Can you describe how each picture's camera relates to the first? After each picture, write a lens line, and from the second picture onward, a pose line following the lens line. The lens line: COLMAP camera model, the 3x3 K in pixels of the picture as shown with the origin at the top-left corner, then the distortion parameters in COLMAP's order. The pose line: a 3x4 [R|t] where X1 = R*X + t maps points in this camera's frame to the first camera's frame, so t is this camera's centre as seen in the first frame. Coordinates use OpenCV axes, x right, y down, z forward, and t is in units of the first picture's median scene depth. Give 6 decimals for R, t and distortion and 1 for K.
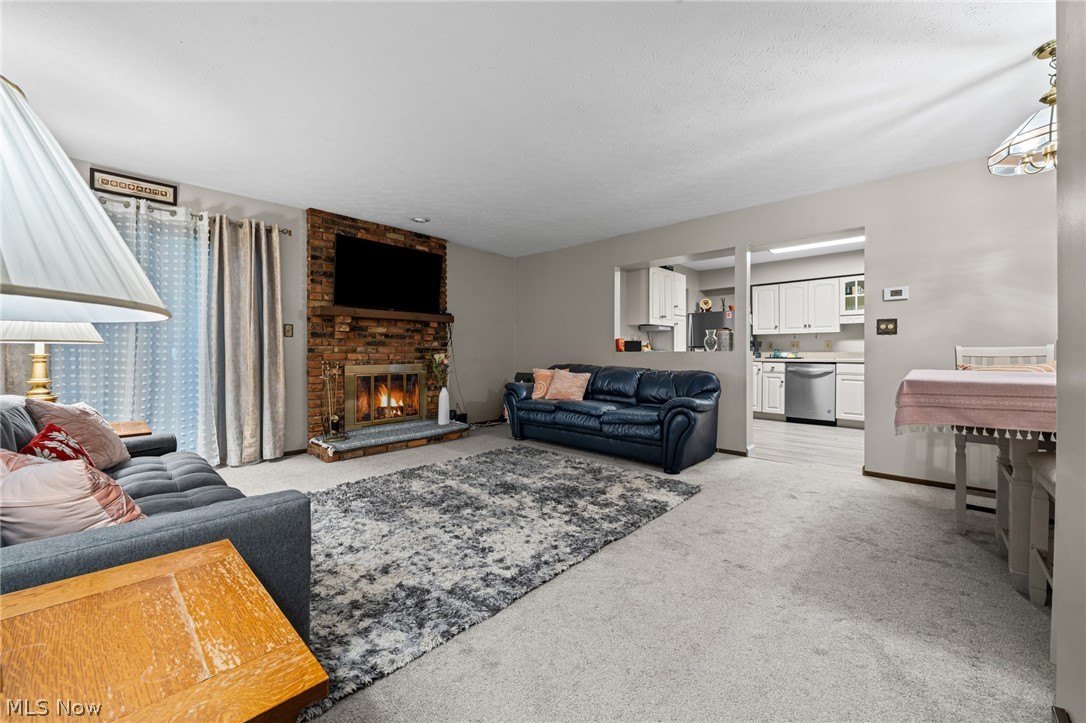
lens RADIAL K [[420.3, 0, 541.8], [0, 420.3, 350.9], [0, 0, 1]] dist [-0.000019, -0.000009]
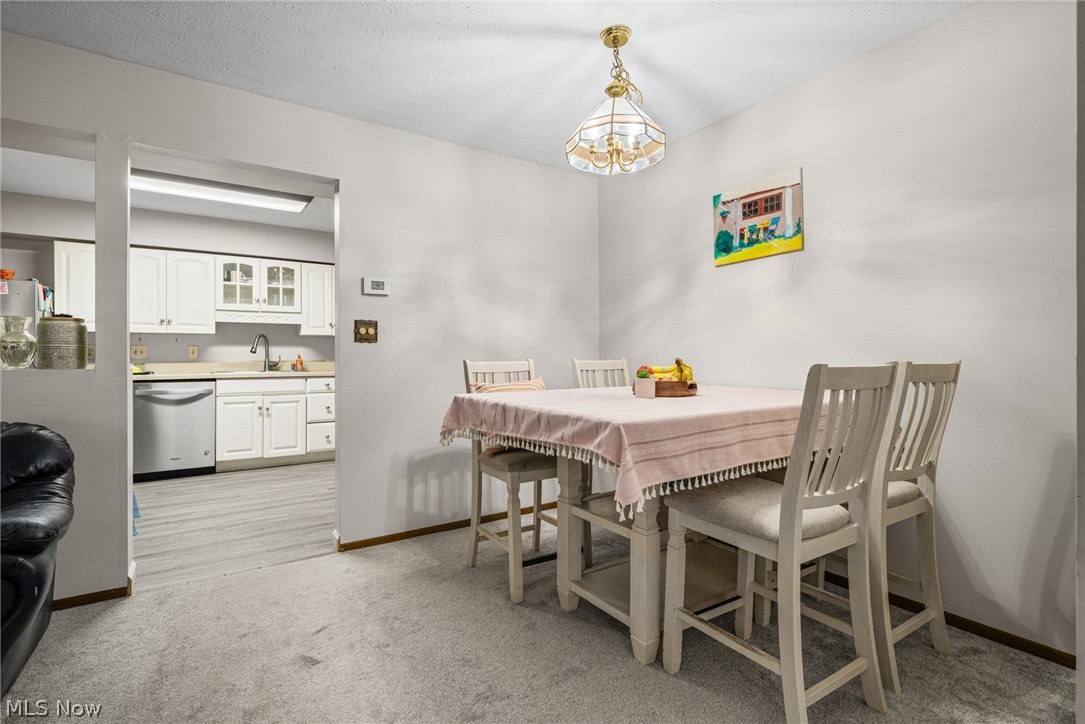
lens RADIAL K [[504.2, 0, 535.0], [0, 504.2, 354.8], [0, 0, 1]] dist [0.002356, 0.000038]
pose [[0.245773, 0.003632, 0.969320, 0.041307], [-0.002031, 0.999993, -0.003232, -0.009570], [-0.969325, -0.001174, 0.245779, 0.318655]]
